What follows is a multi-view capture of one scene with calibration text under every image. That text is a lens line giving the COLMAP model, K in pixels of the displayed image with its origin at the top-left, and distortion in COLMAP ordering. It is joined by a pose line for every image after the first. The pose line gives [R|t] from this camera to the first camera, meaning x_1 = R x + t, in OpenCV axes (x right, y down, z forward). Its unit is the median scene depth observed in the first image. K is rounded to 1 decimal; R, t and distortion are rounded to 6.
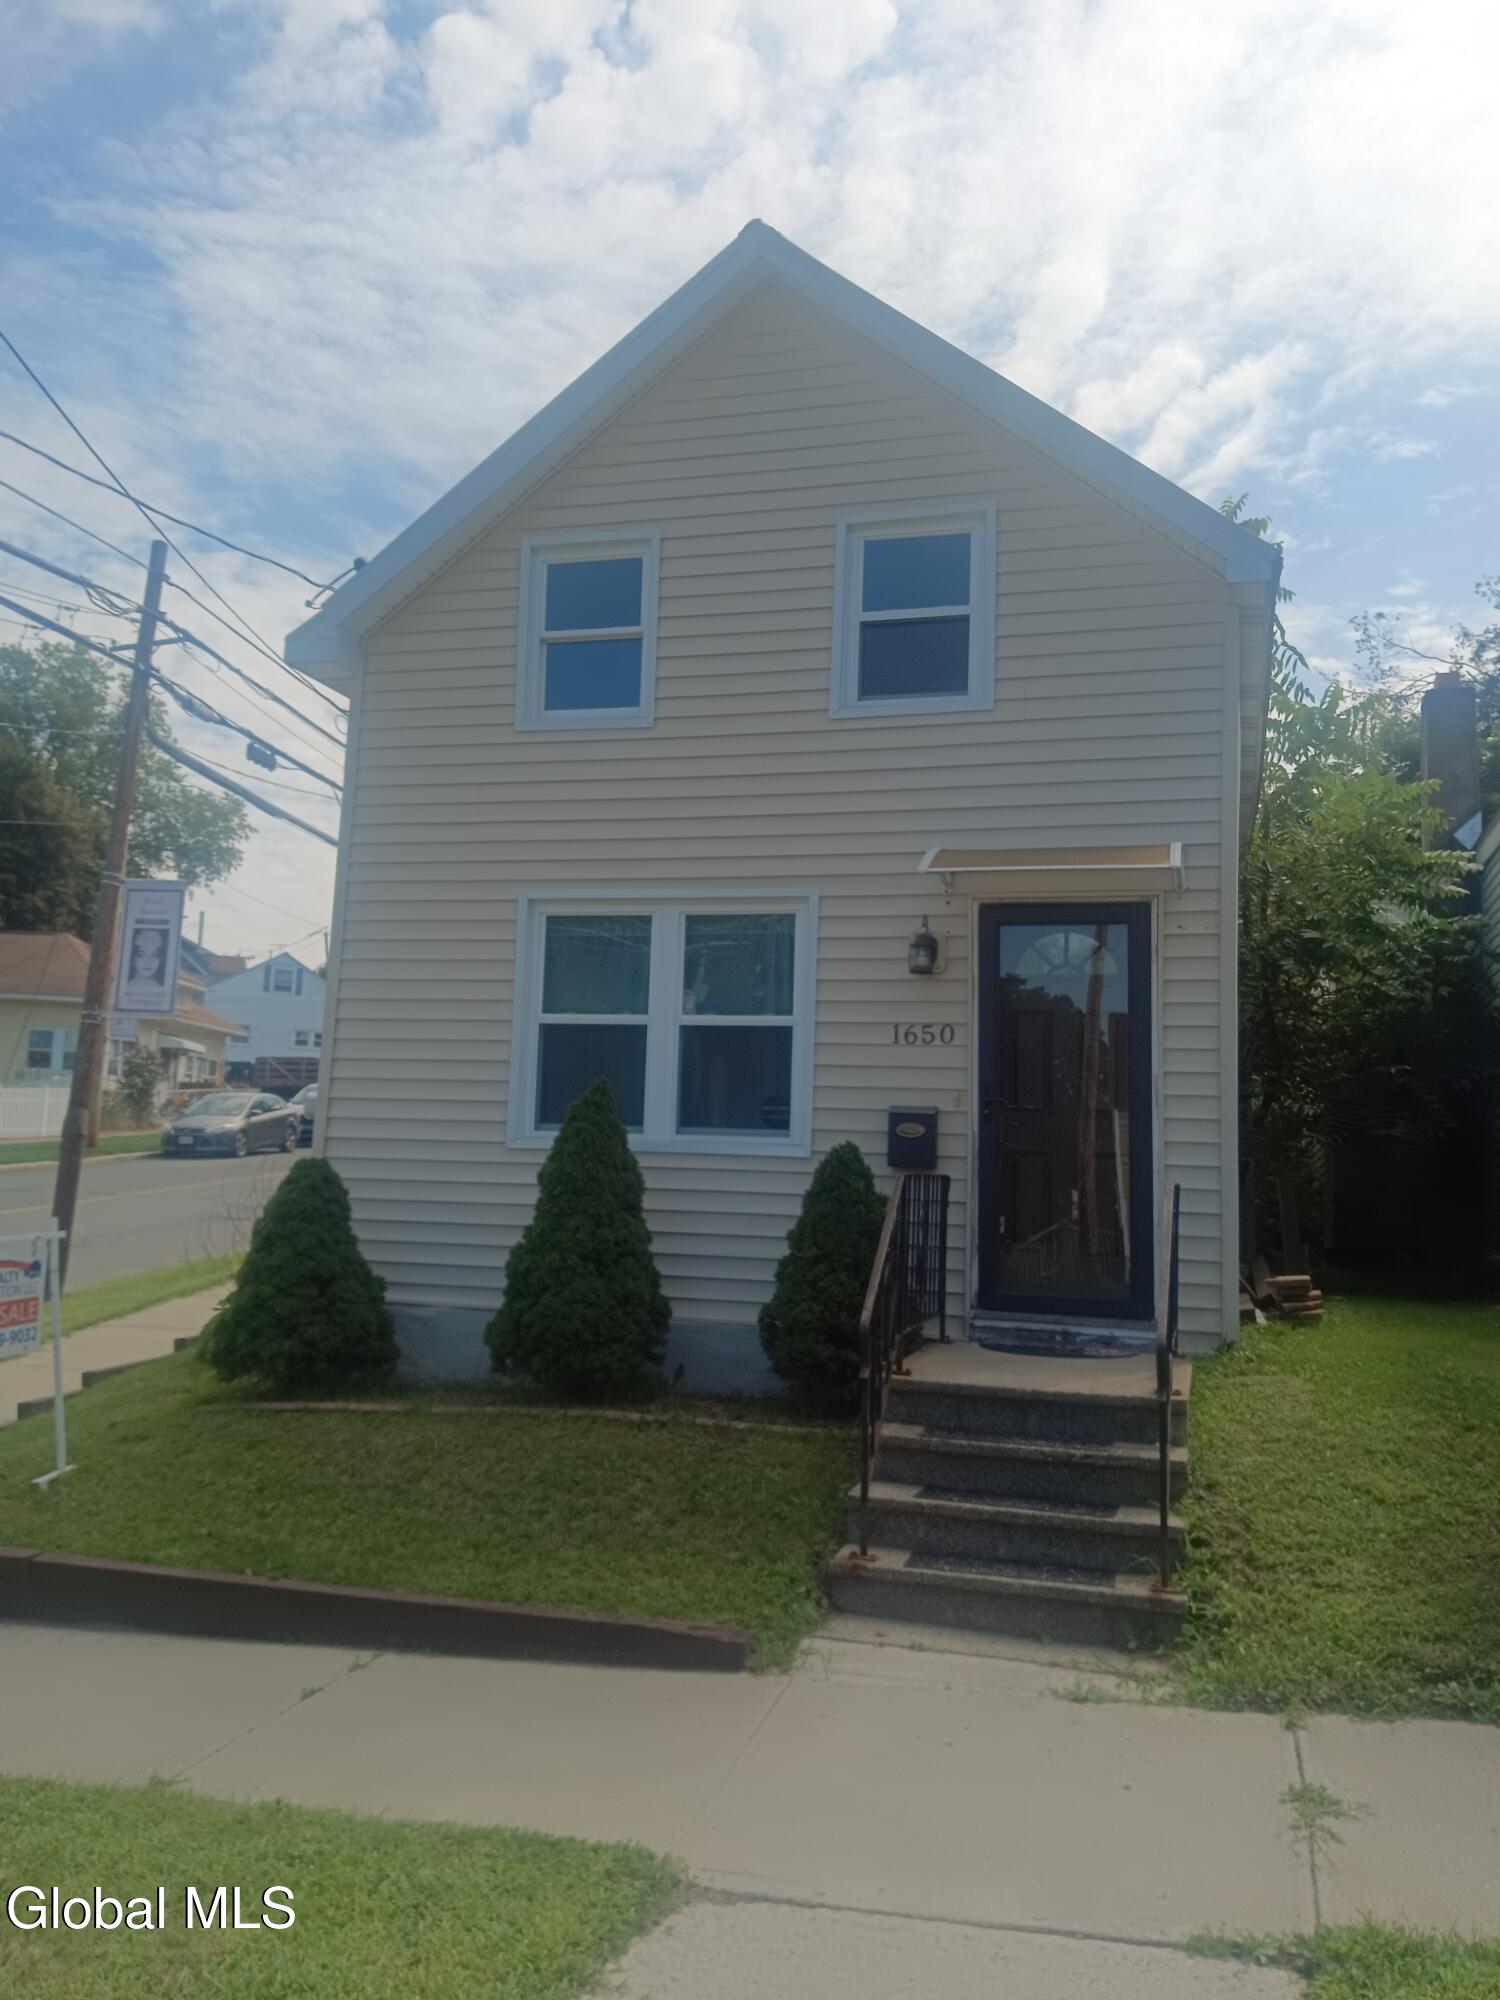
lens RADIAL K [[1599.1, 0, 750.0], [0, 1599.1, 1000.0], [0, 0, 1]] dist [0.091734, -0.170316]
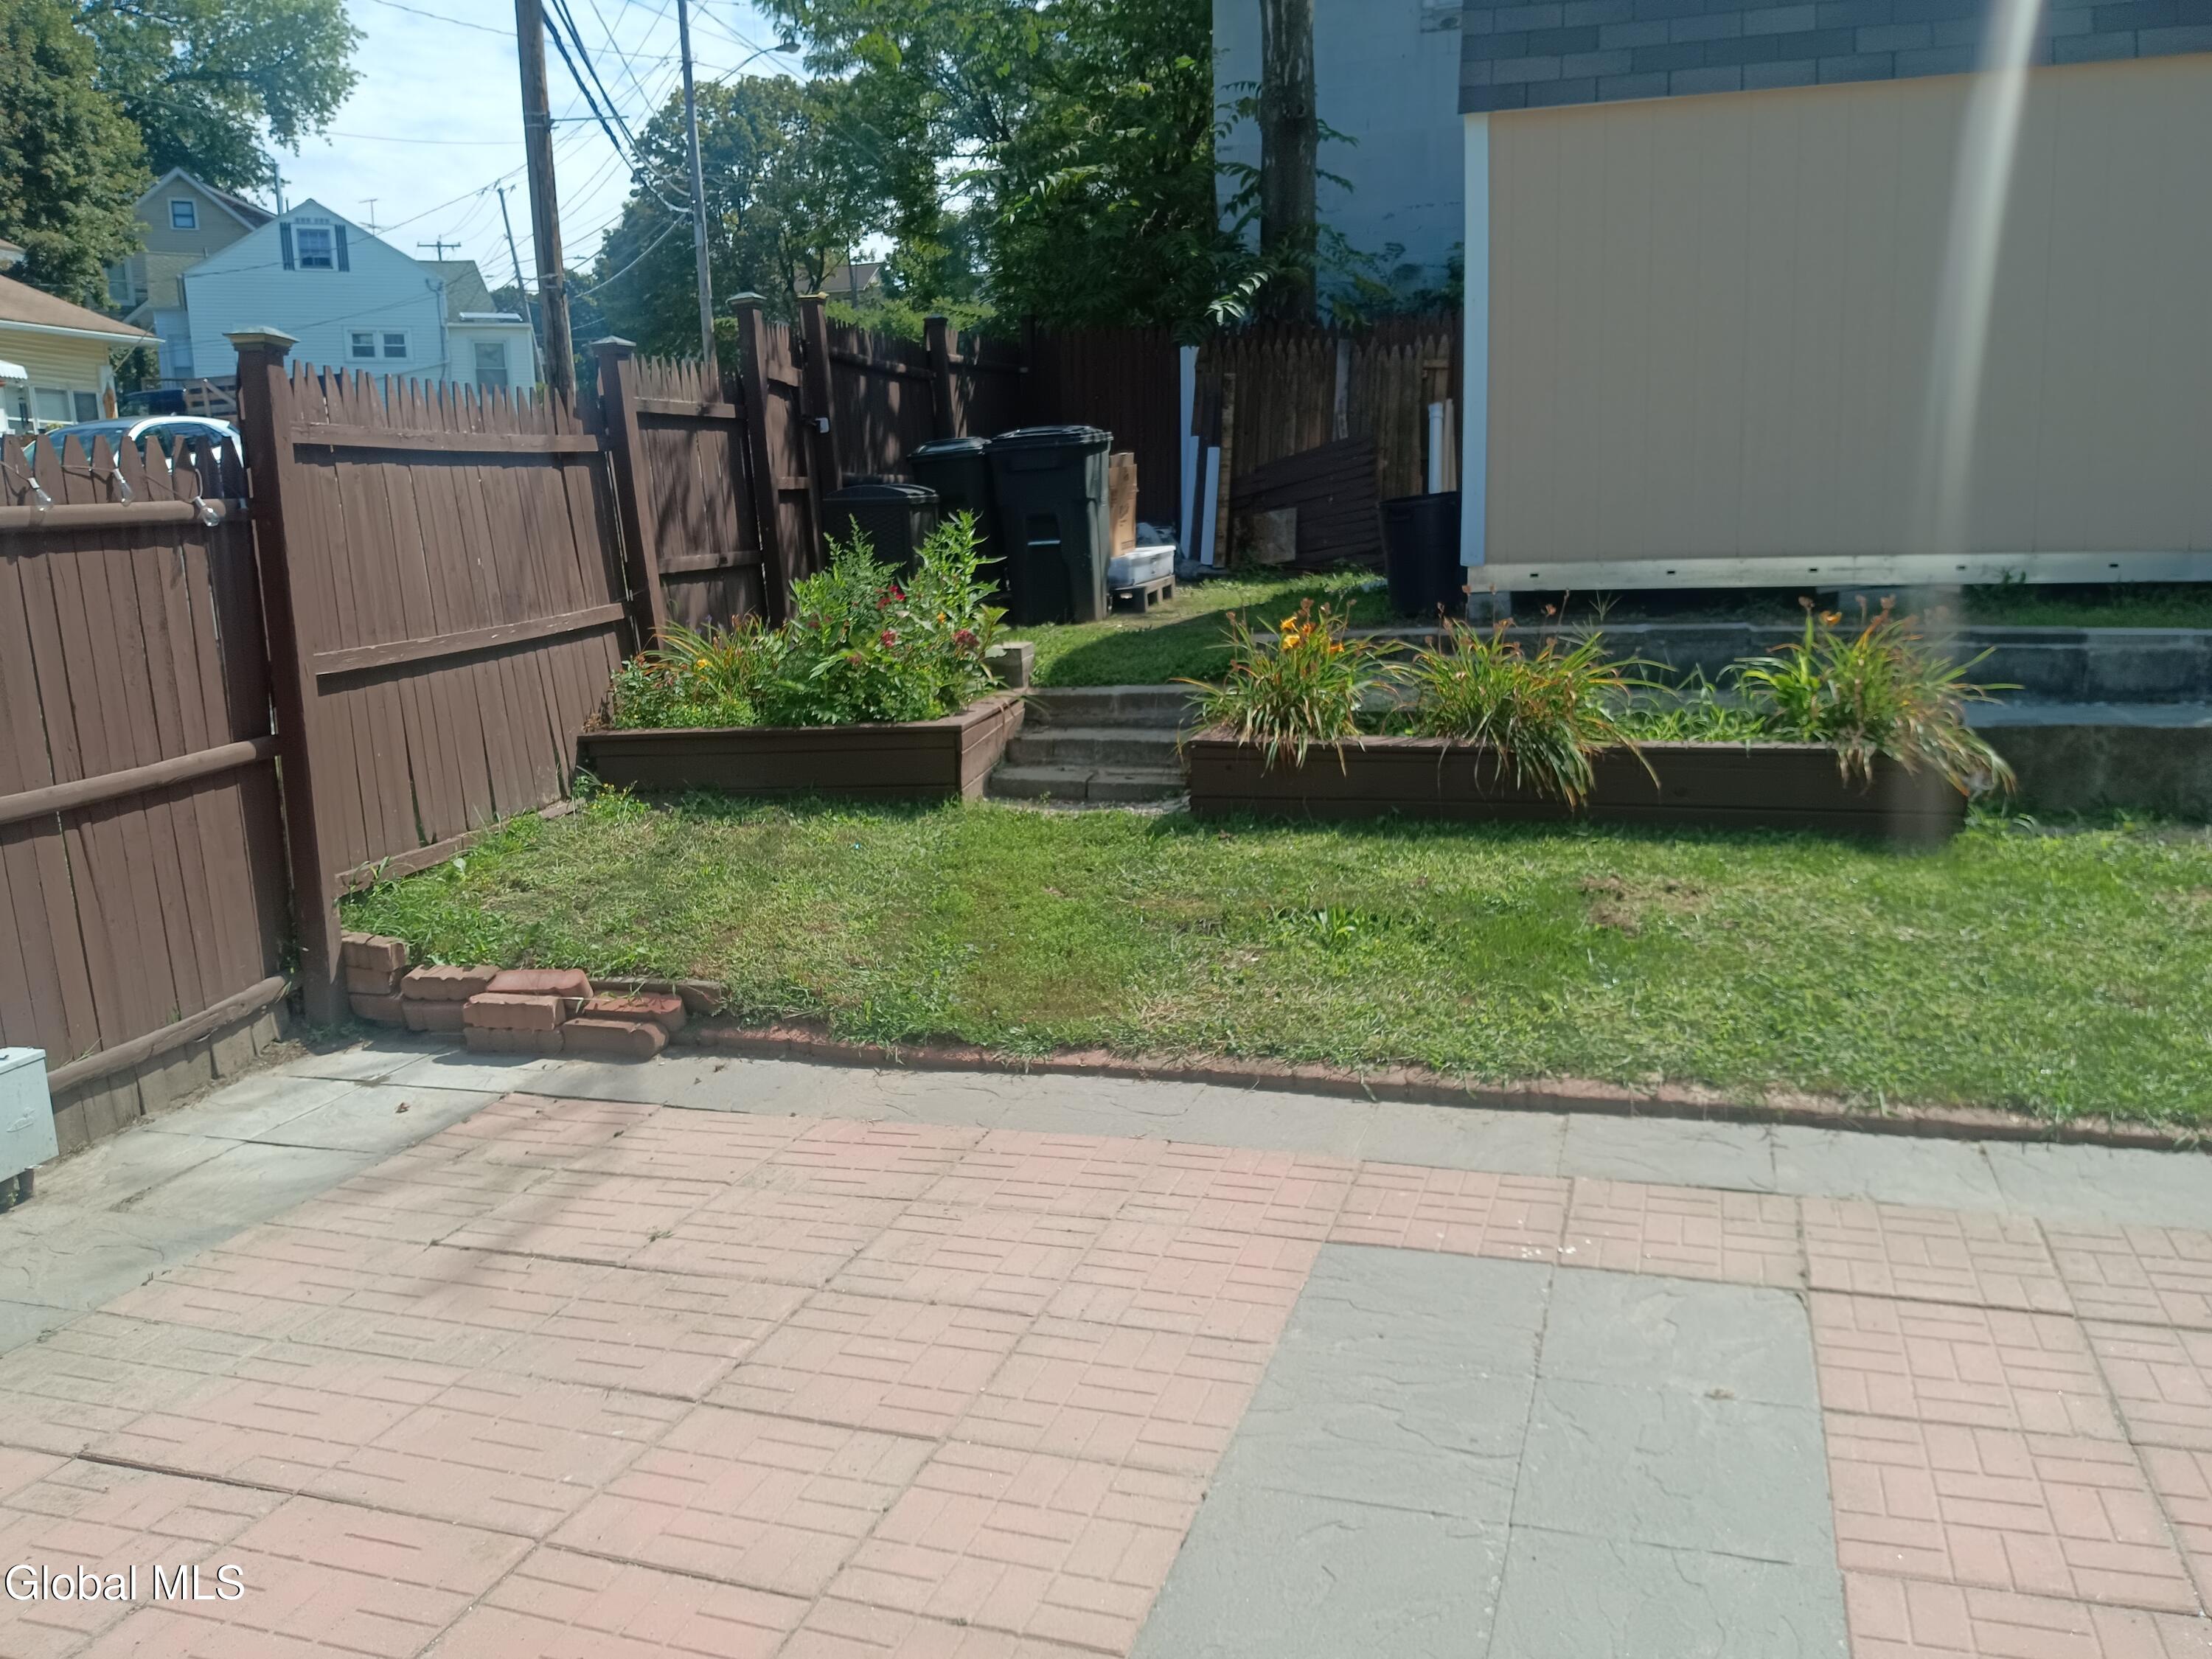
lens RADIAL K [[1768.6, 0, 1099.4], [0, 1768.6, 821.6], [0, 0, 1]] dist [0.091734, -0.170316]
pose [[0.996267, -0.060835, -0.061248, 0.031472], [0.076093, 0.953926, 0.290234, 0.019361], [0.040770, -0.293811, 0.954994, 0.284569]]
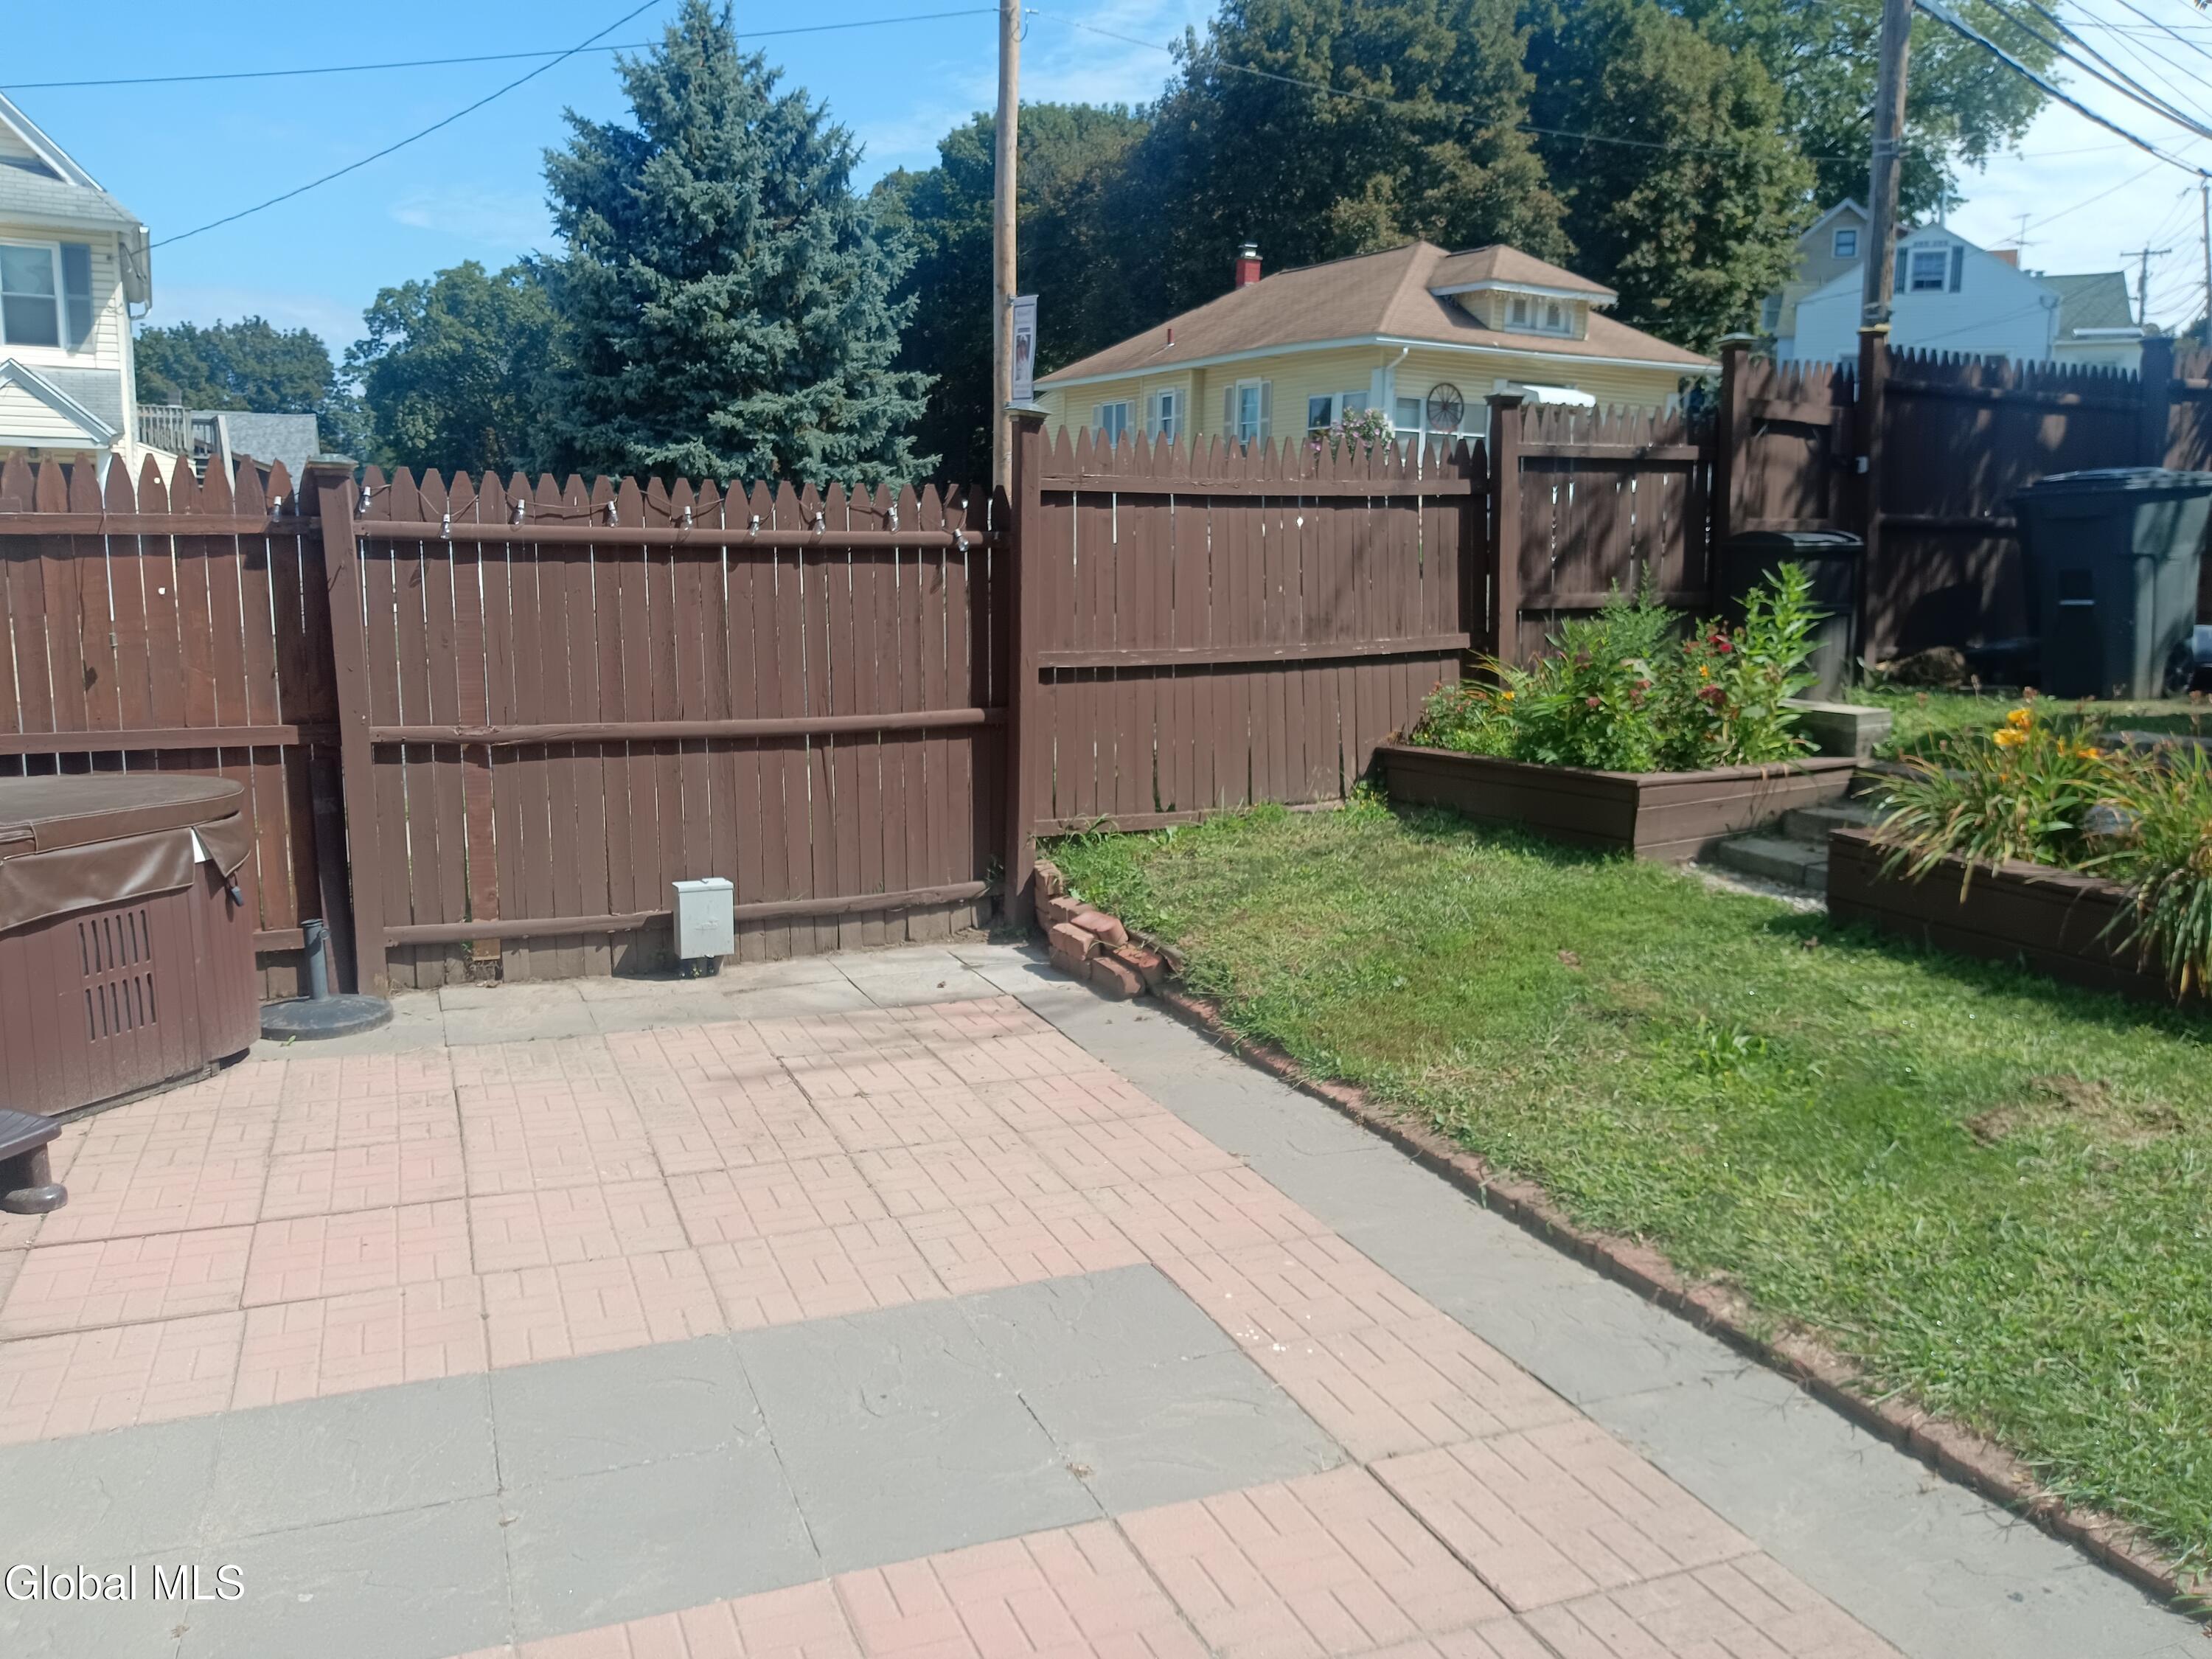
lens RADIAL K [[1768.6, 0, 1099.4], [0, 1768.6, 821.6], [0, 0, 1]] dist [0.091734, -0.170316]
pose [[0.599919, 0.092178, -0.794733, 0.074389], [0.110085, 0.974382, 0.196115, 0.022100], [0.792451, -0.205141, 0.574403, 0.300025]]
